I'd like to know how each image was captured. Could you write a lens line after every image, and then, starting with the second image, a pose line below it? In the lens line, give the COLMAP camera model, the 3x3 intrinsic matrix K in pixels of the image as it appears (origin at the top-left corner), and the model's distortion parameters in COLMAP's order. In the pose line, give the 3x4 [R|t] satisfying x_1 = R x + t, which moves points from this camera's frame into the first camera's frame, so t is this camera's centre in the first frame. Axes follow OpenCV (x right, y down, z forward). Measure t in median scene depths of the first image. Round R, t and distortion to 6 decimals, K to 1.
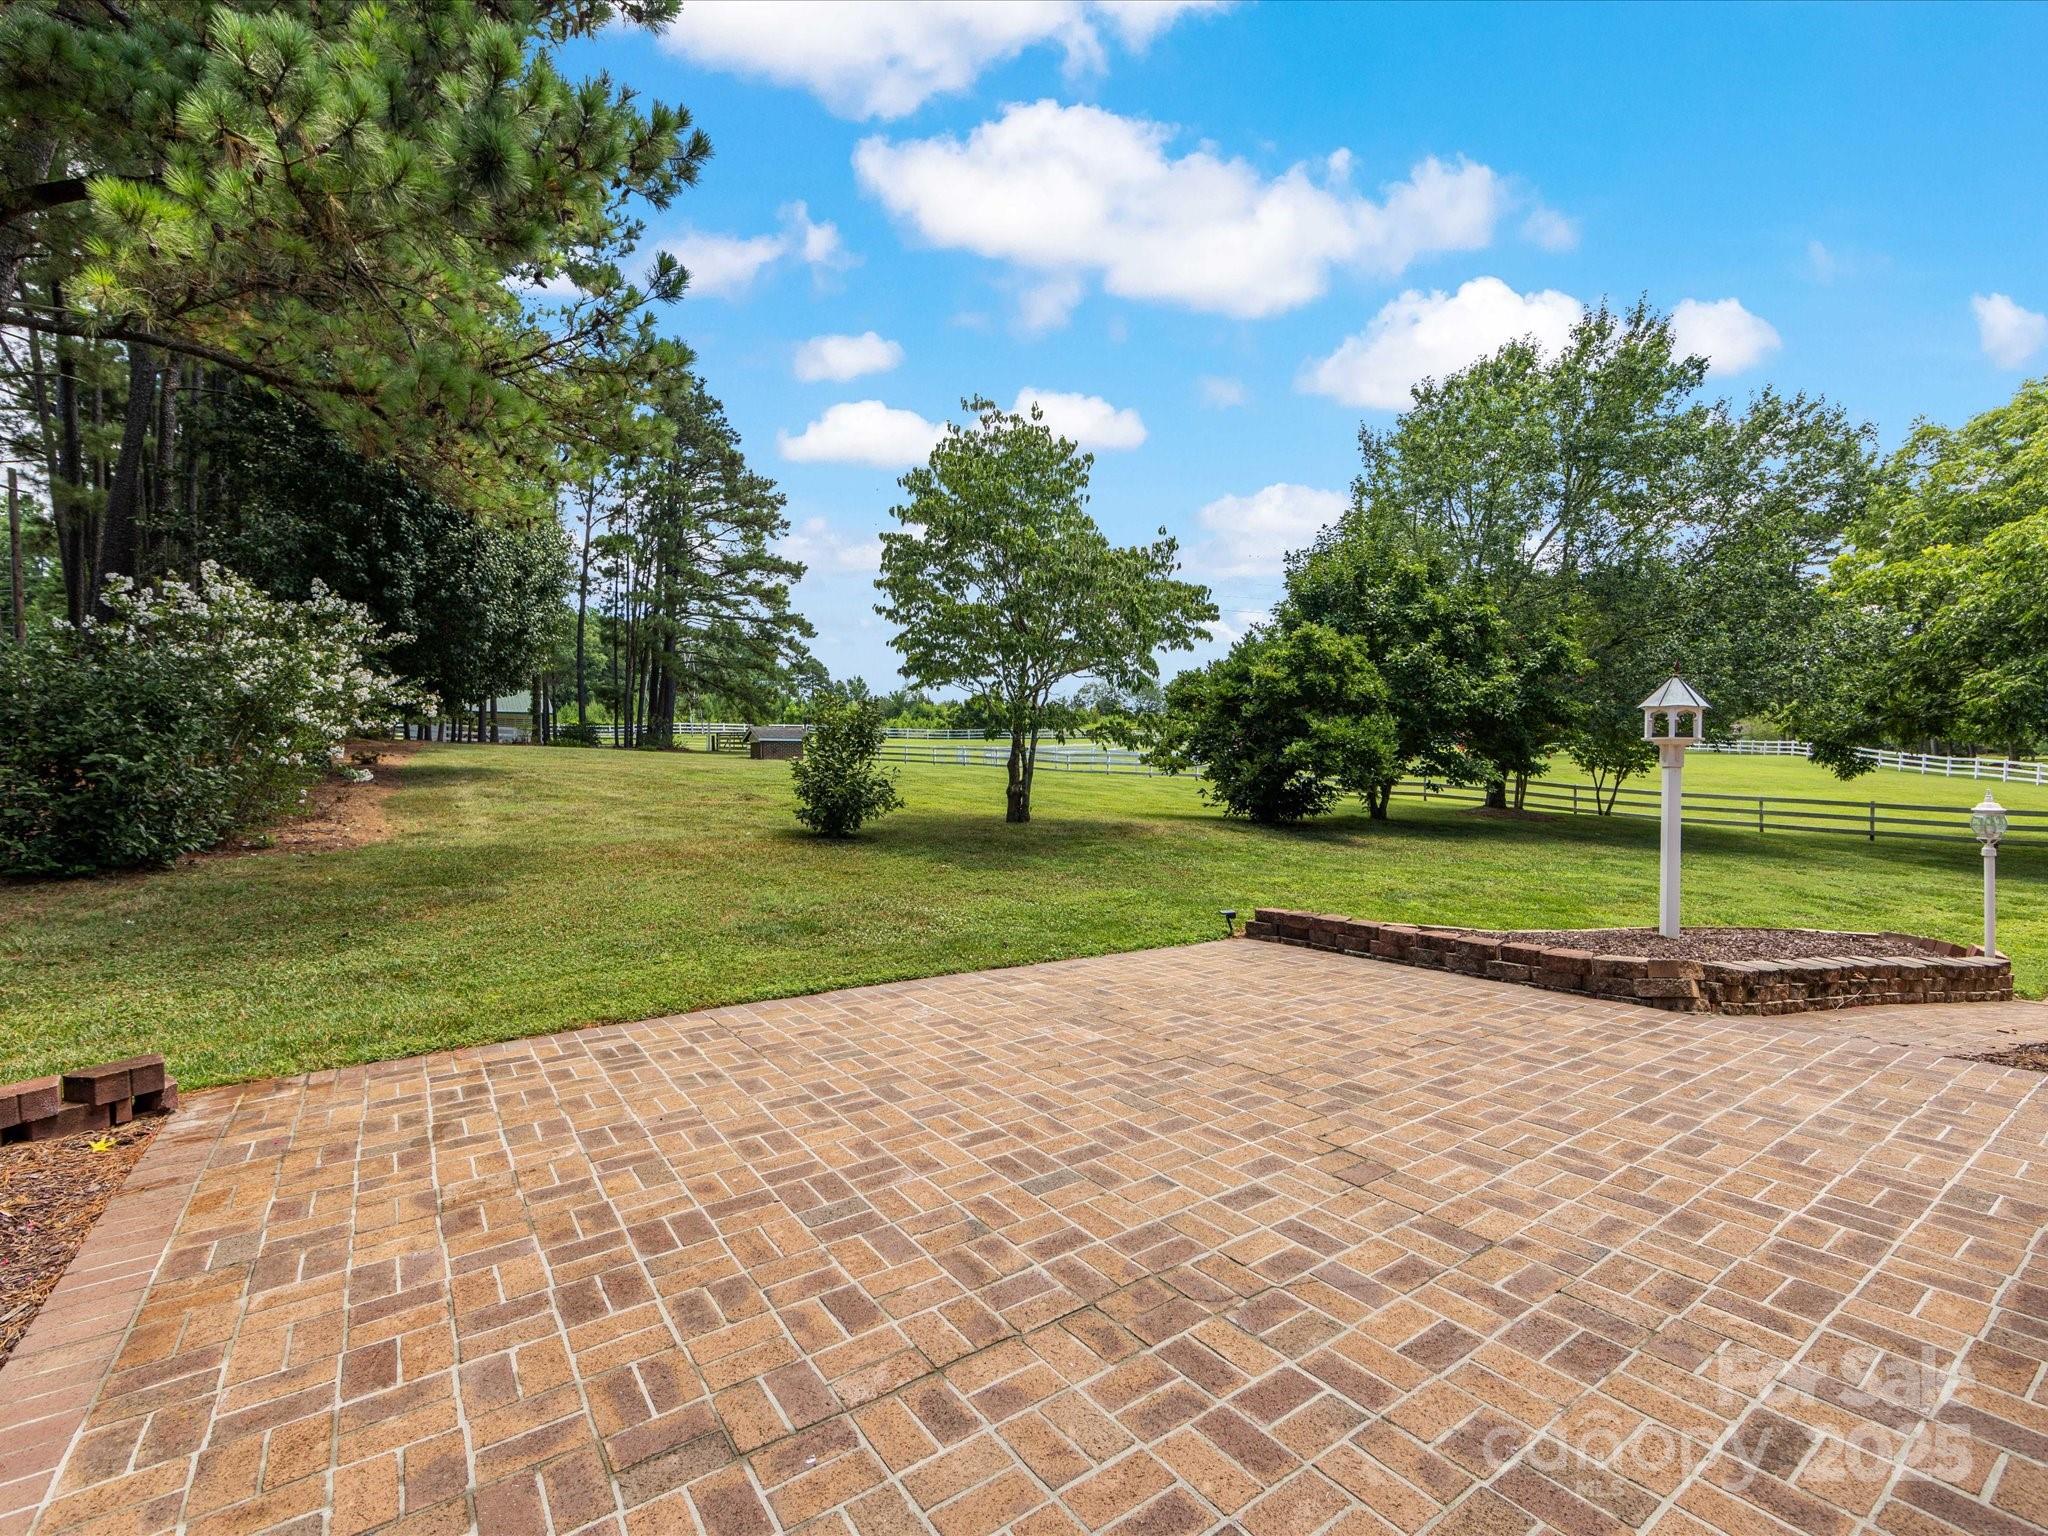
lens RADIAL K [[915.5, 0, 1023.2], [0, 915.5, 775.7], [0, 0, 1]] dist [-0.000513, 0.000311]
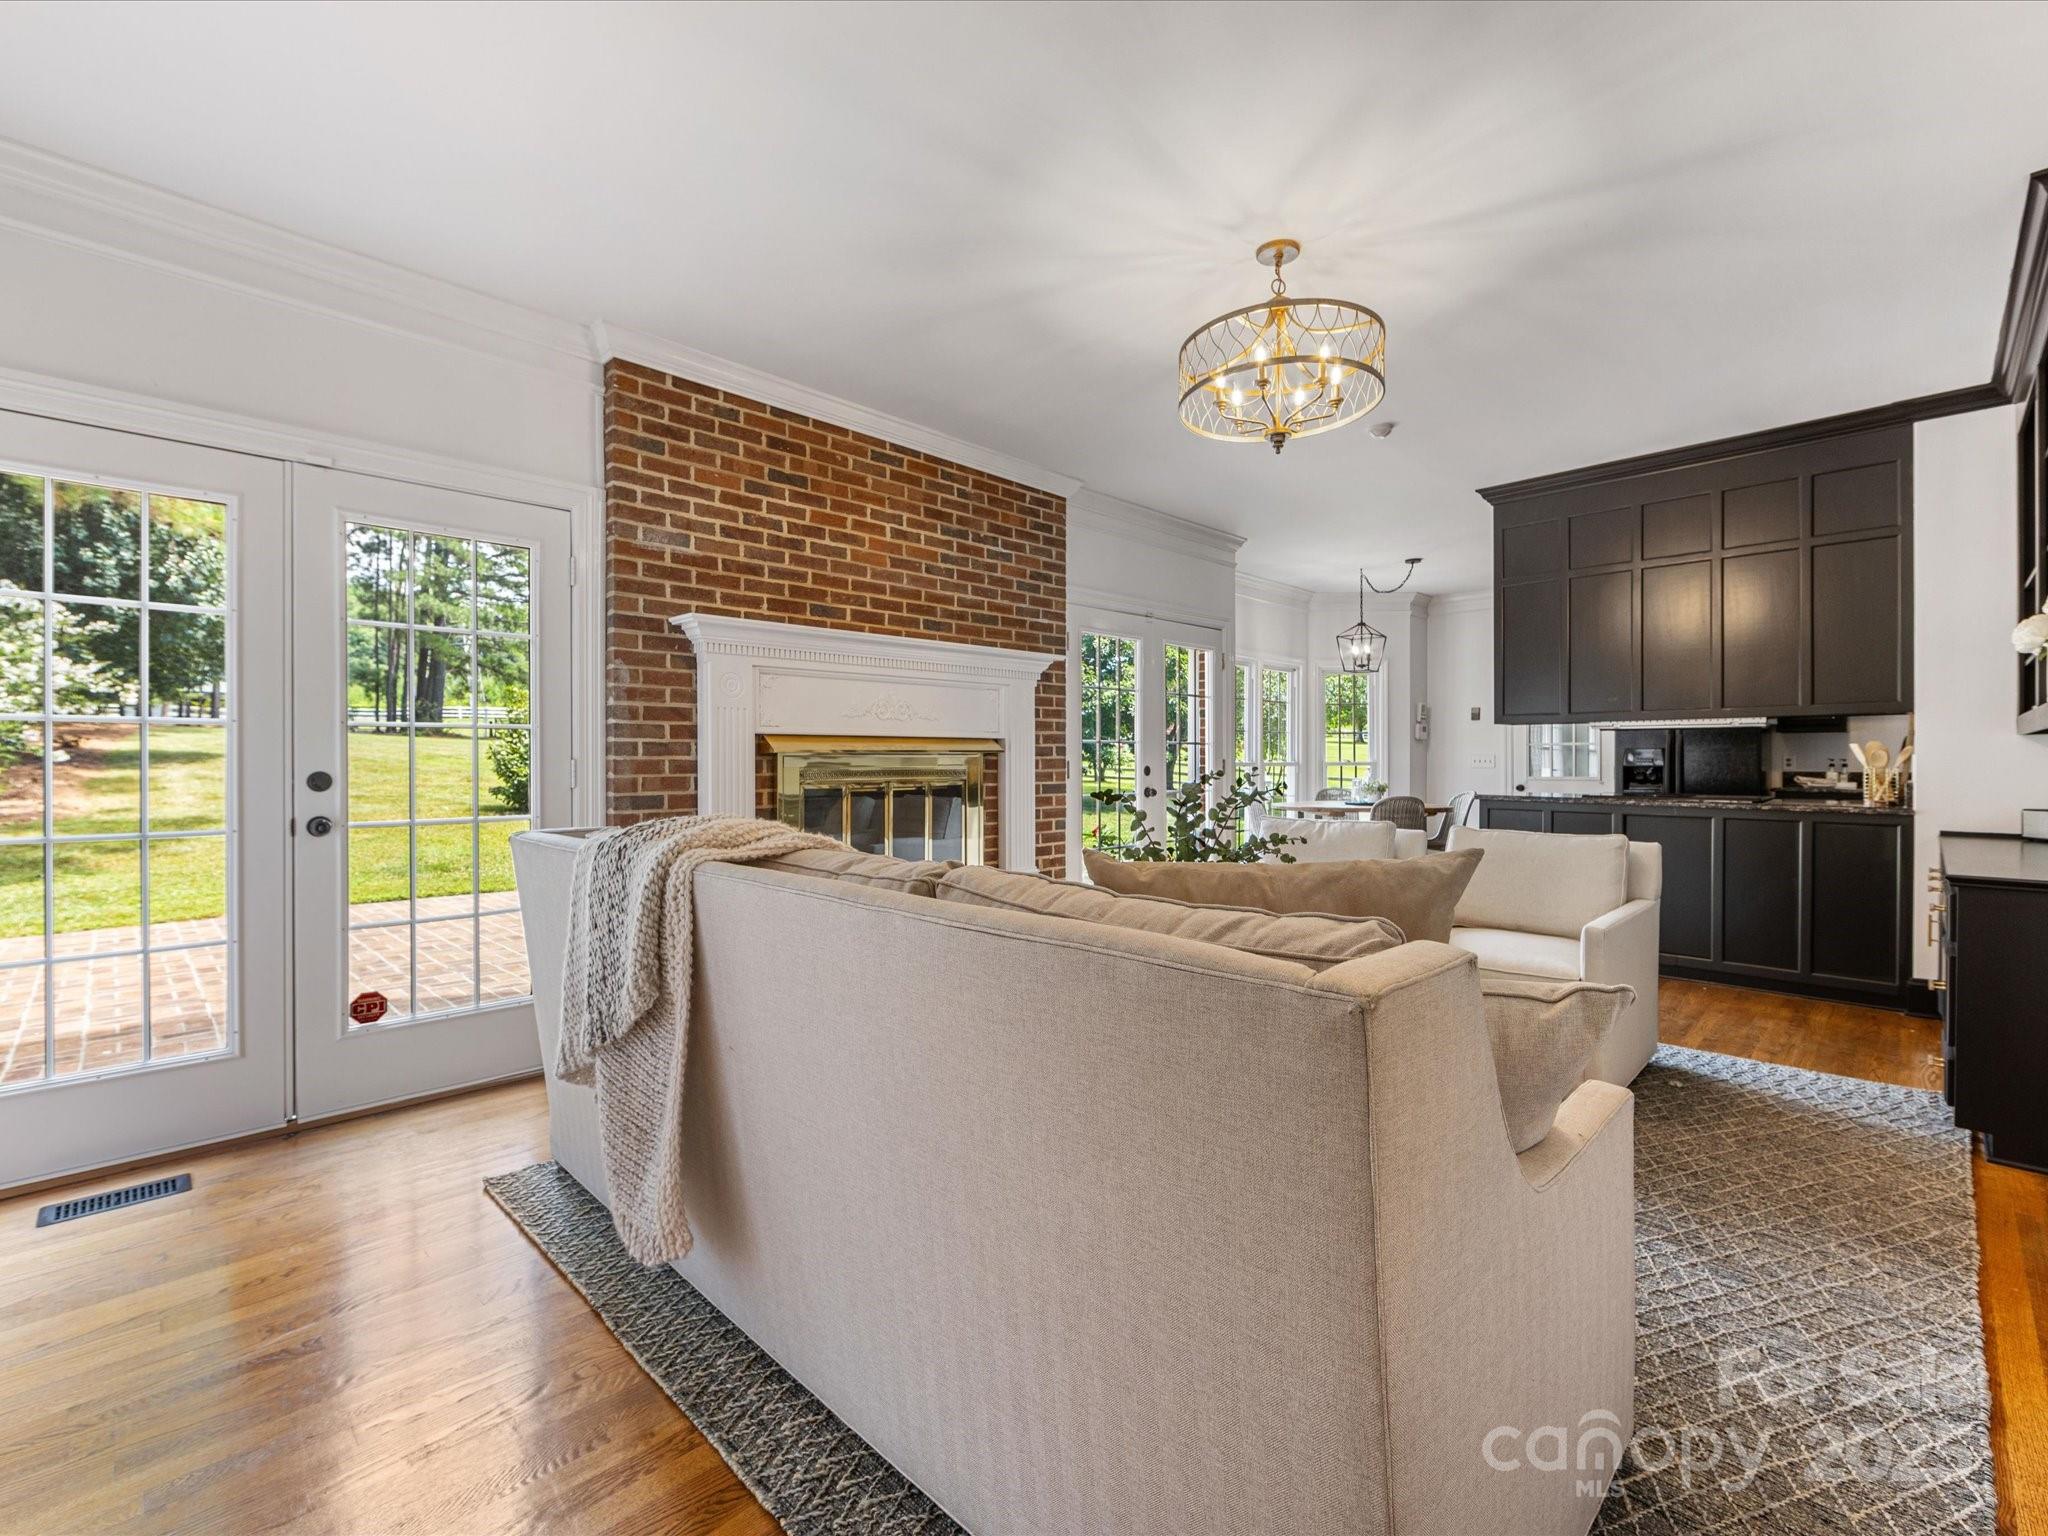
lens RADIAL K [[915.5, 0, 1024.6], [0, 915.5, 762.9], [0, 0, 1]] dist [-0.000513, 0.000311]
pose [[0.983180, 0.002542, 0.182624, 0.153200], [-0.002212, 0.999996, -0.002011, 0.005064], [-0.182628, 0.001573, 0.983181, -0.204802]]
